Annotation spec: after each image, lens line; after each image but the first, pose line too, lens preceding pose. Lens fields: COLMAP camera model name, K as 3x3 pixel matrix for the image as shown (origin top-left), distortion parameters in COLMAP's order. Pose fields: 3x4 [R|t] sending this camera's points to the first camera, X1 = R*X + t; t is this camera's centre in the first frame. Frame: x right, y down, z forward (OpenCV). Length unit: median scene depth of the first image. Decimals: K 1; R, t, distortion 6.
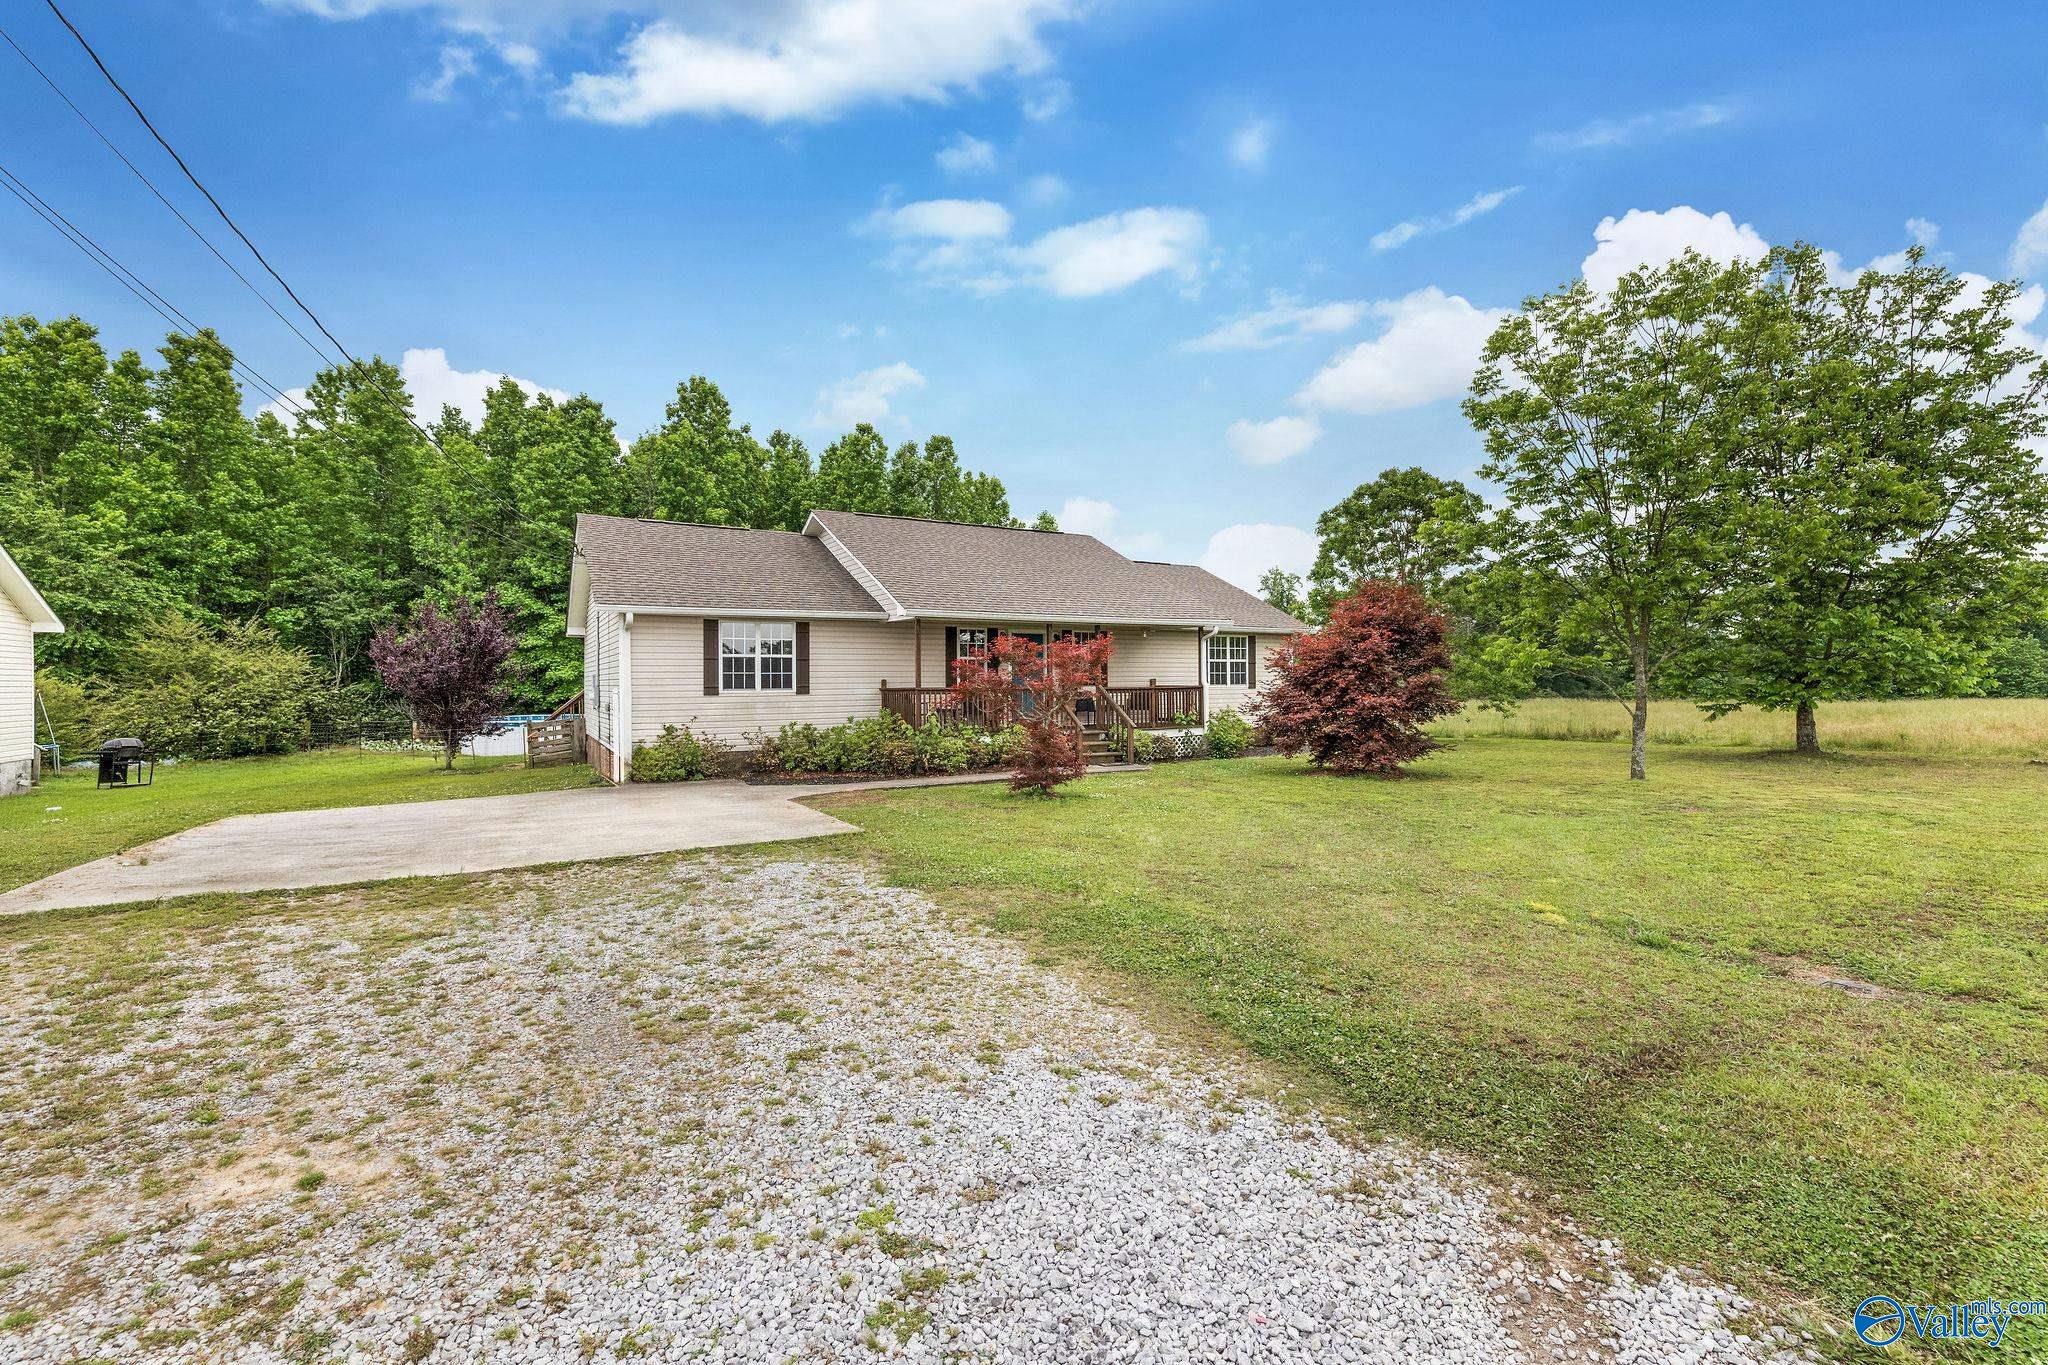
lens RADIAL K [[882.5, 0, 1018.3], [0, 882.5, 672.0], [0, 0, 1]] dist [0.003609, 0.000680]
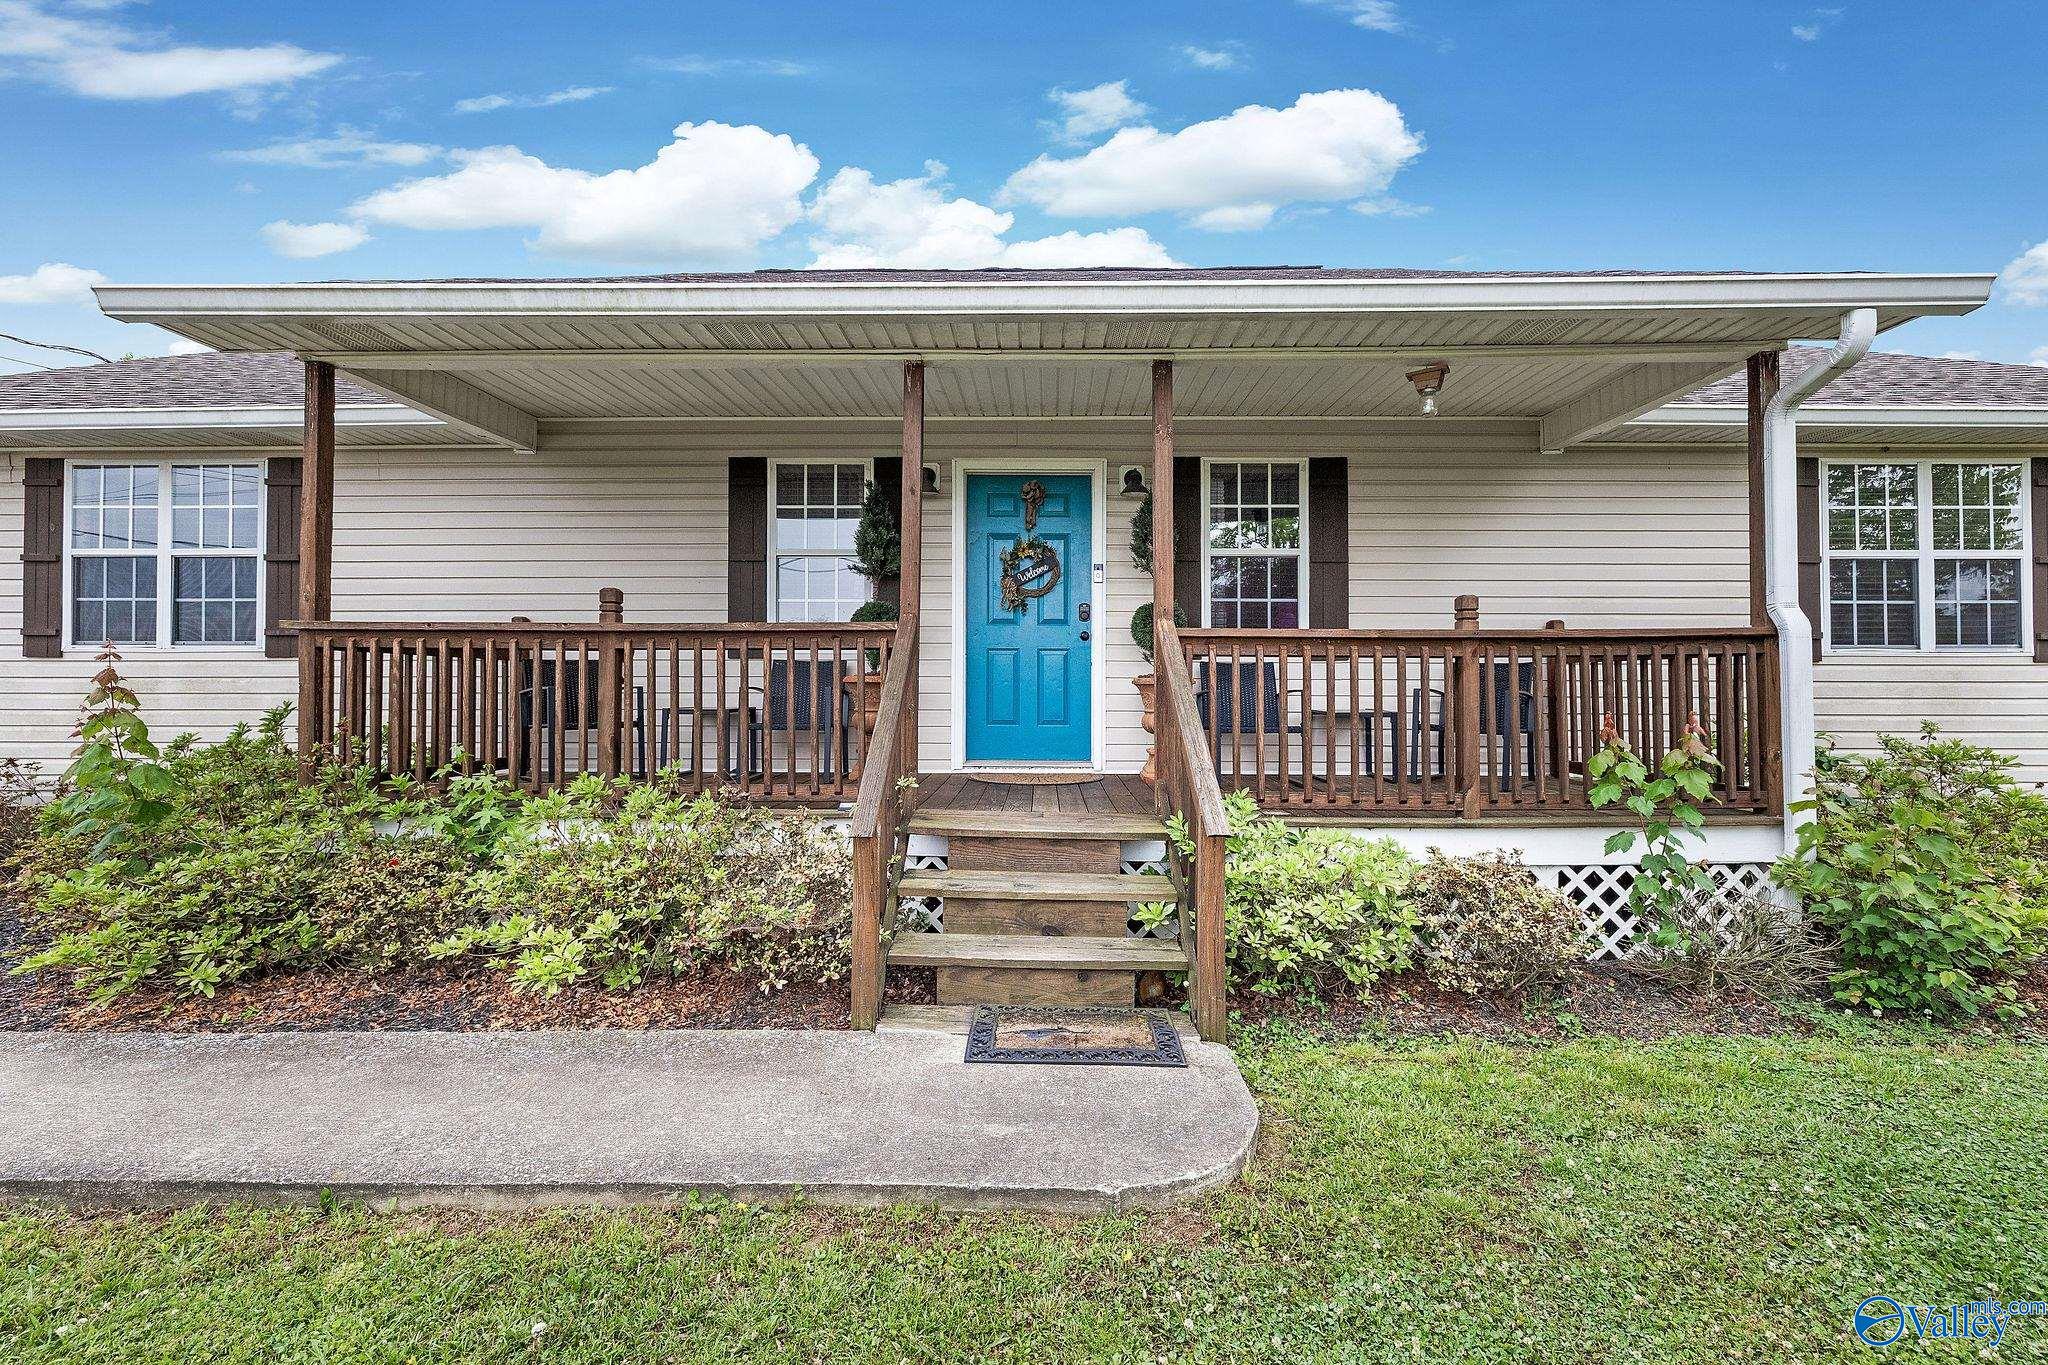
lens RADIAL K [[882.5, 0, 1018.3], [0, 882.5, 672.0], [0, 0, 1]] dist [0.003609, 0.000680]
pose [[0.853507, -0.007269, -0.521031, 0.145356], [-0.002441, 0.999836, -0.017949, 0.027209], [0.521076, 0.016591, 0.853349, 0.637318]]
